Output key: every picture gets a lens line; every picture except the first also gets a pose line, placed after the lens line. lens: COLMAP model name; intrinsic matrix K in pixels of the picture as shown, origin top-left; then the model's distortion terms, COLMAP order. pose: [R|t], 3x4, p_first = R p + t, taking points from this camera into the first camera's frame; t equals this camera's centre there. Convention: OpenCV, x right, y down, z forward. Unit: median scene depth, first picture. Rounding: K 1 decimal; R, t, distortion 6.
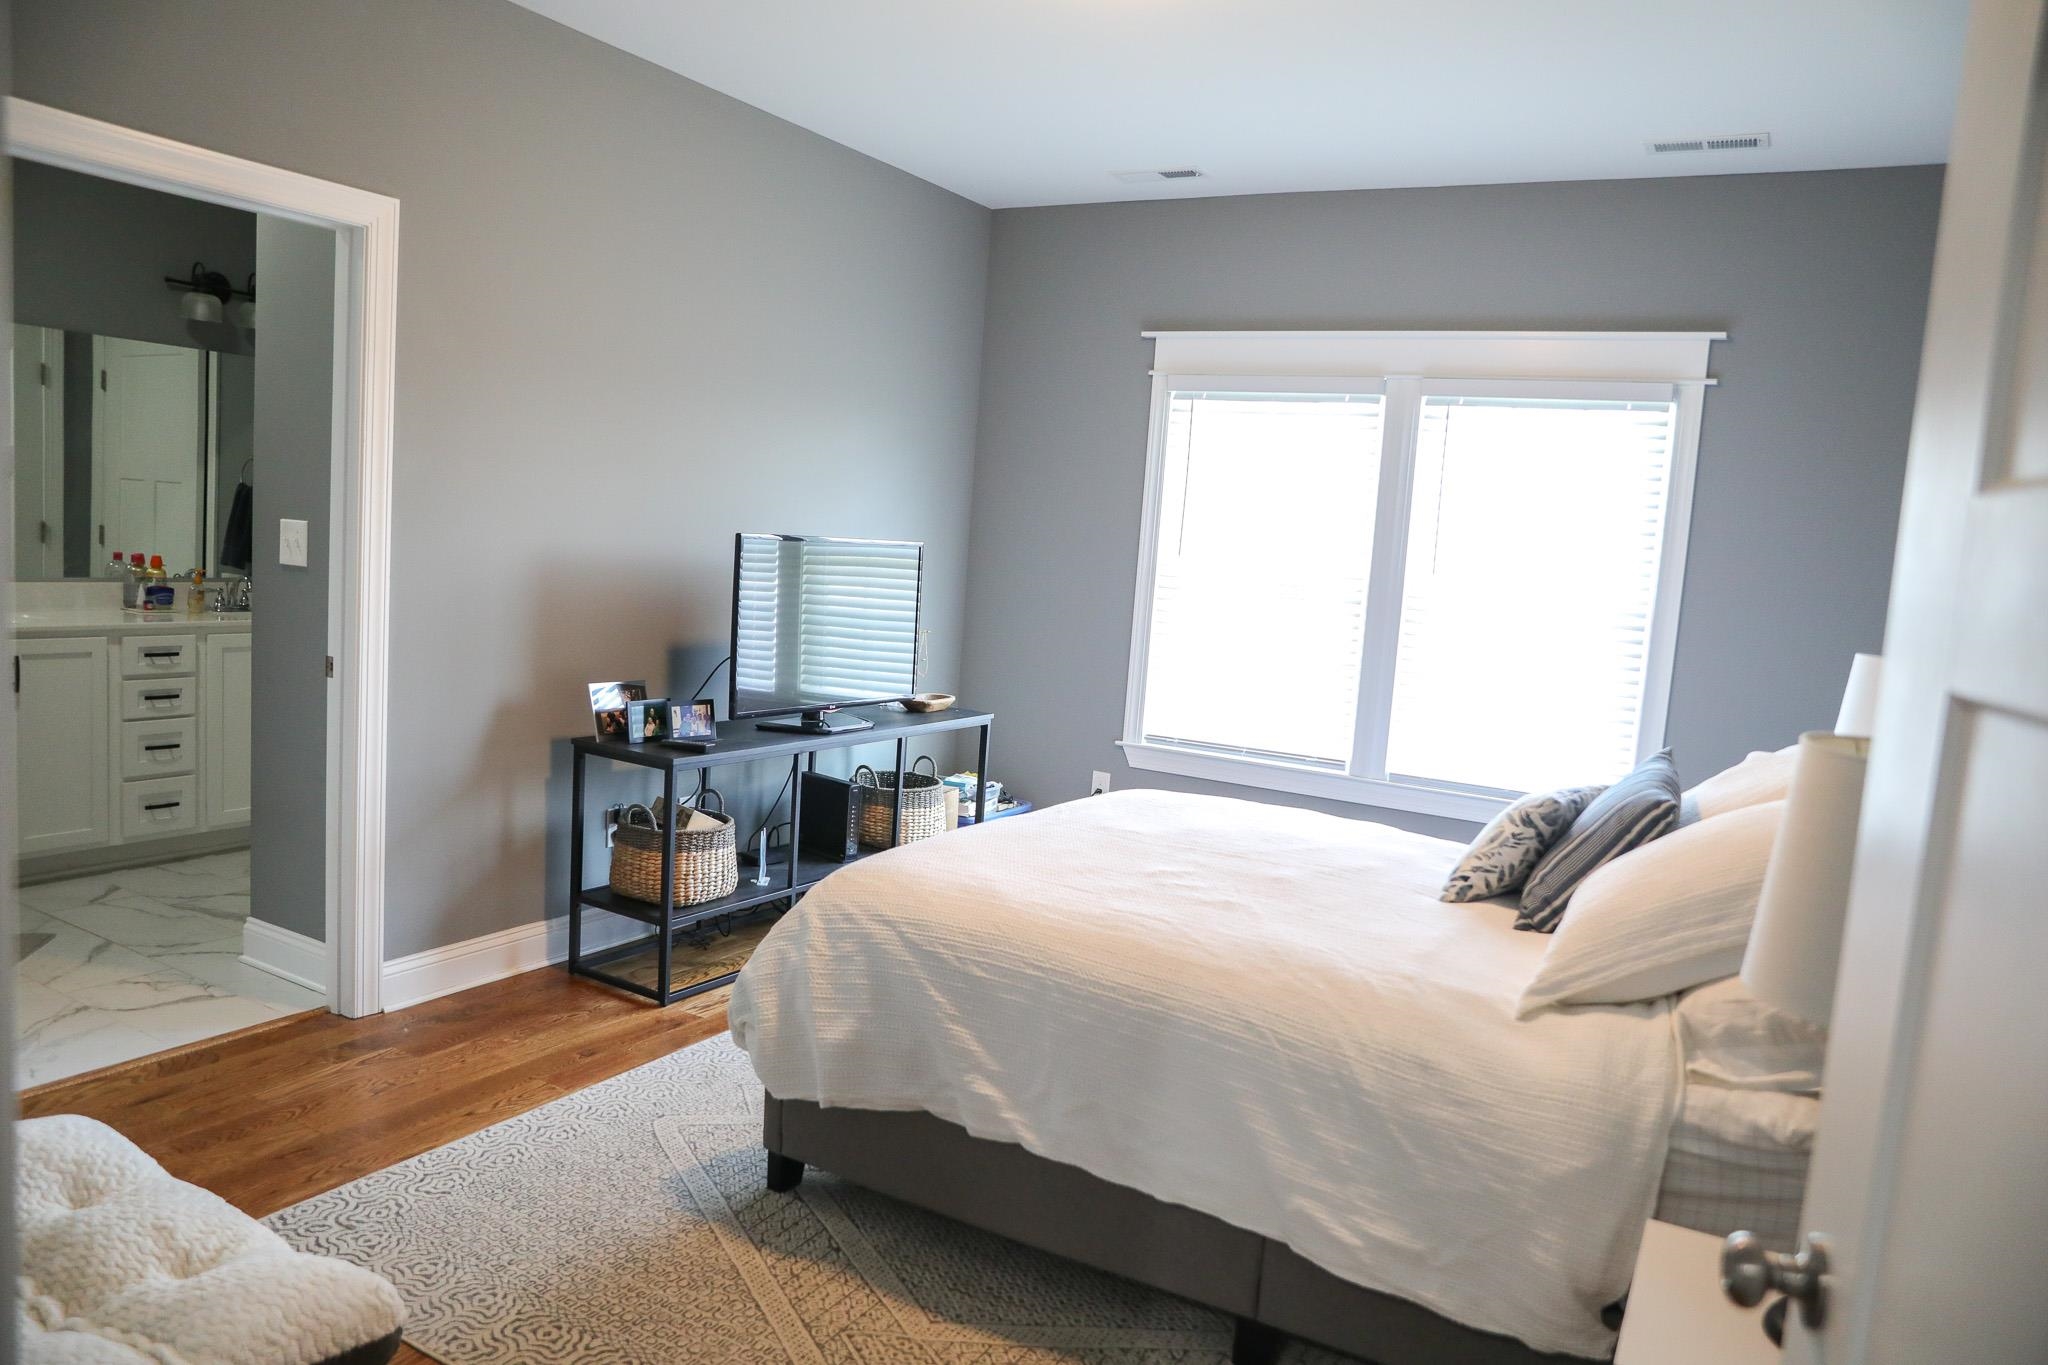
lens RADIAL K [[1416.6, 0, 1024.0], [0, 1416.6, 682.5], [0, 0, 1]] dist [-0.108135, 0.081574]
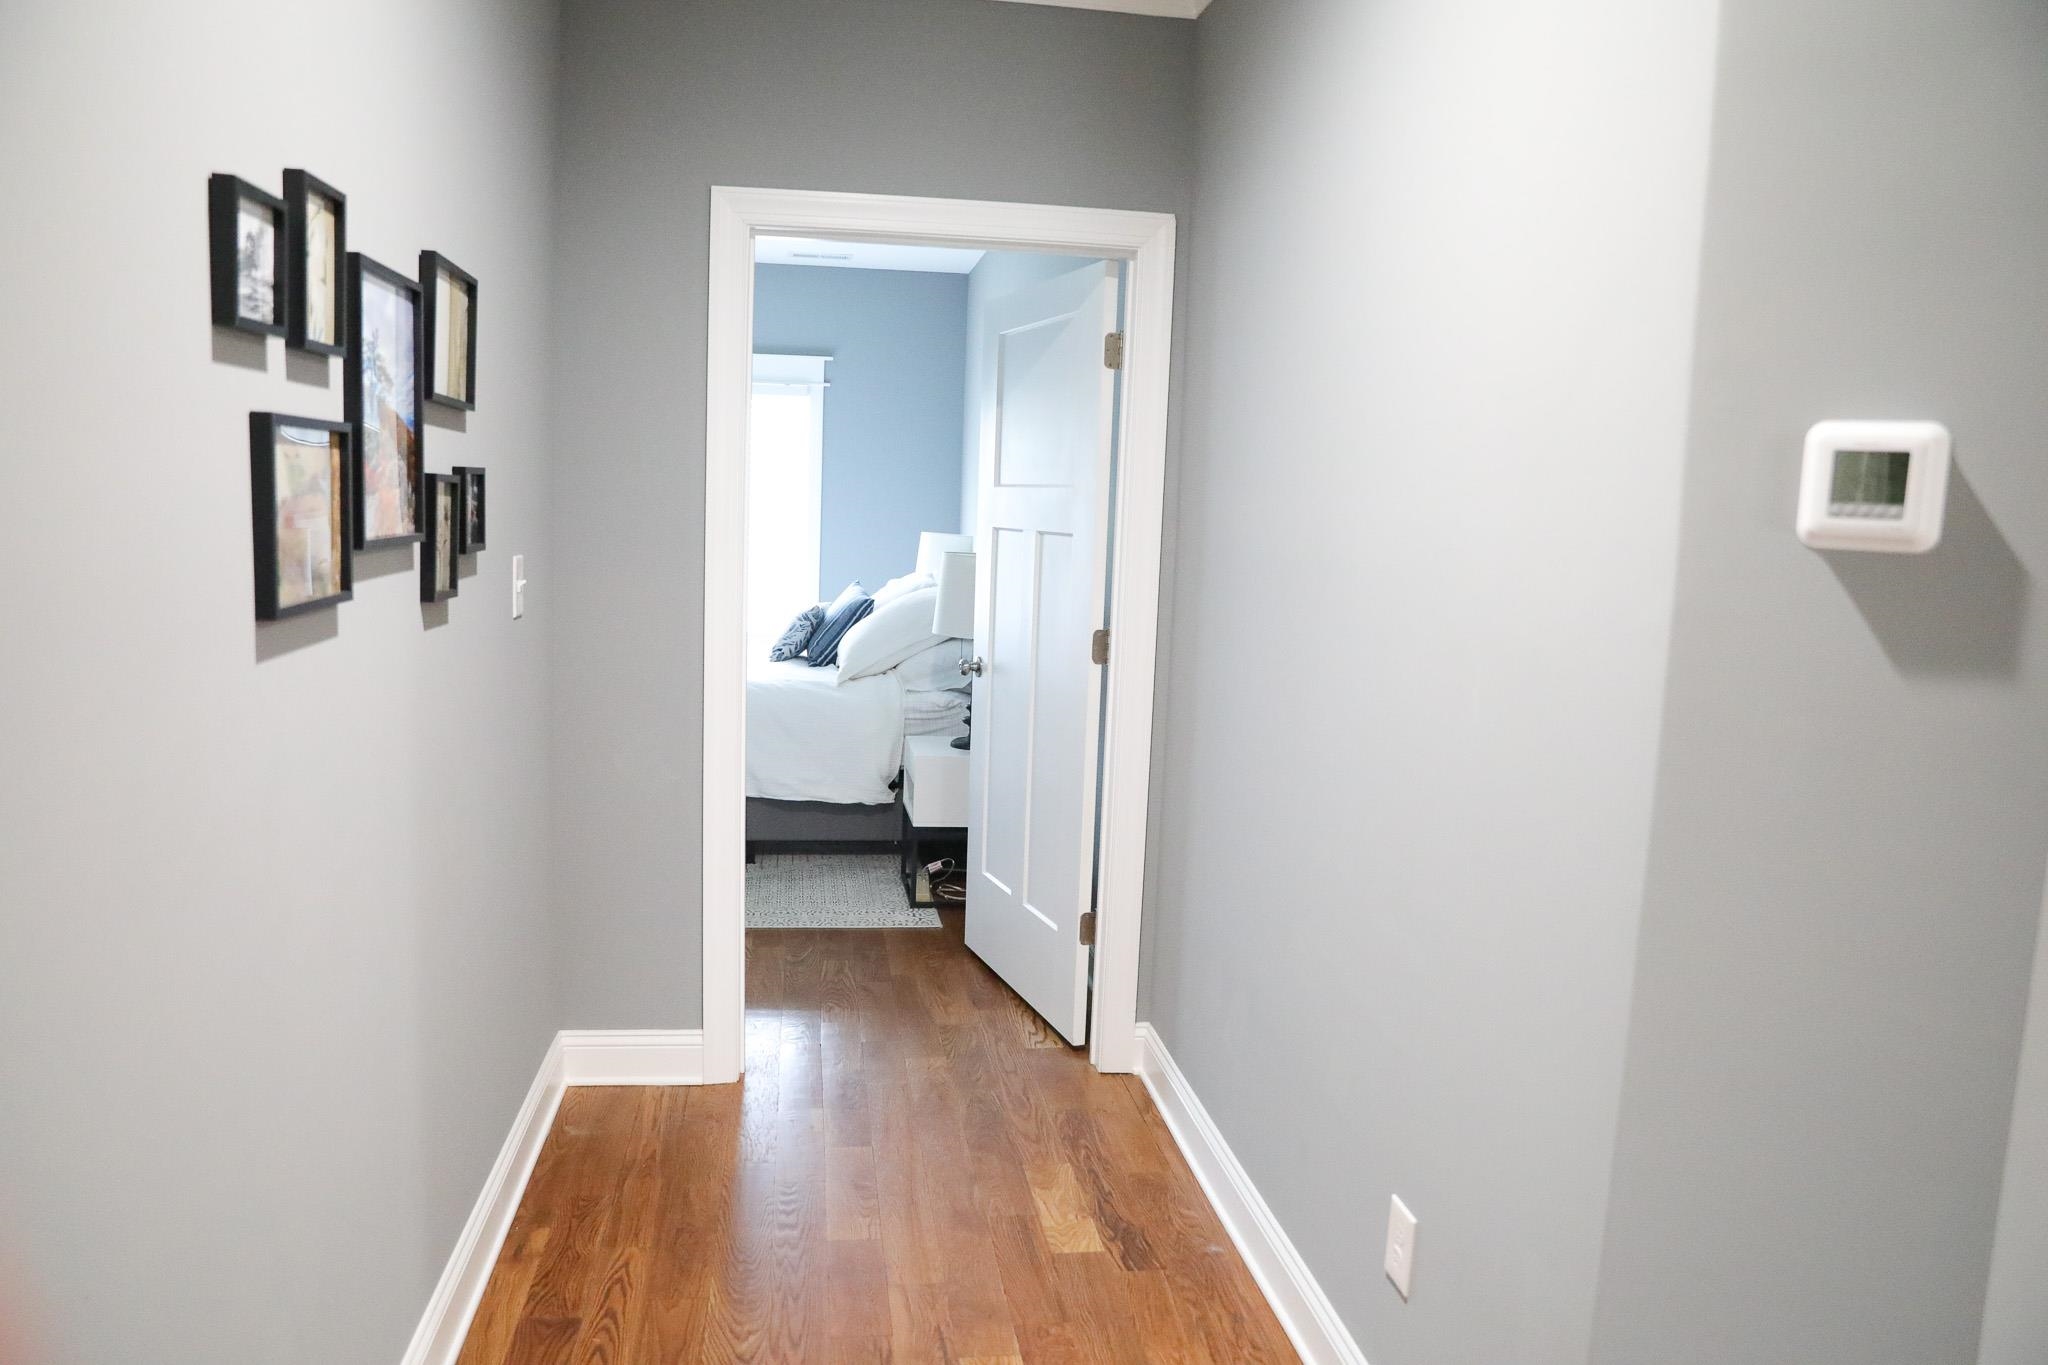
lens RADIAL K [[1403.7, 0, 1019.2], [0, 1403.7, 686.3], [0, 0, 1]] dist [-0.108435, 0.080165]
pose [[0.784276, -0.124157, 0.607862, -0.693580], [0.088755, 0.992147, 0.088134, 0.043432], [-0.614030, -0.015170, 0.789137, -0.880650]]
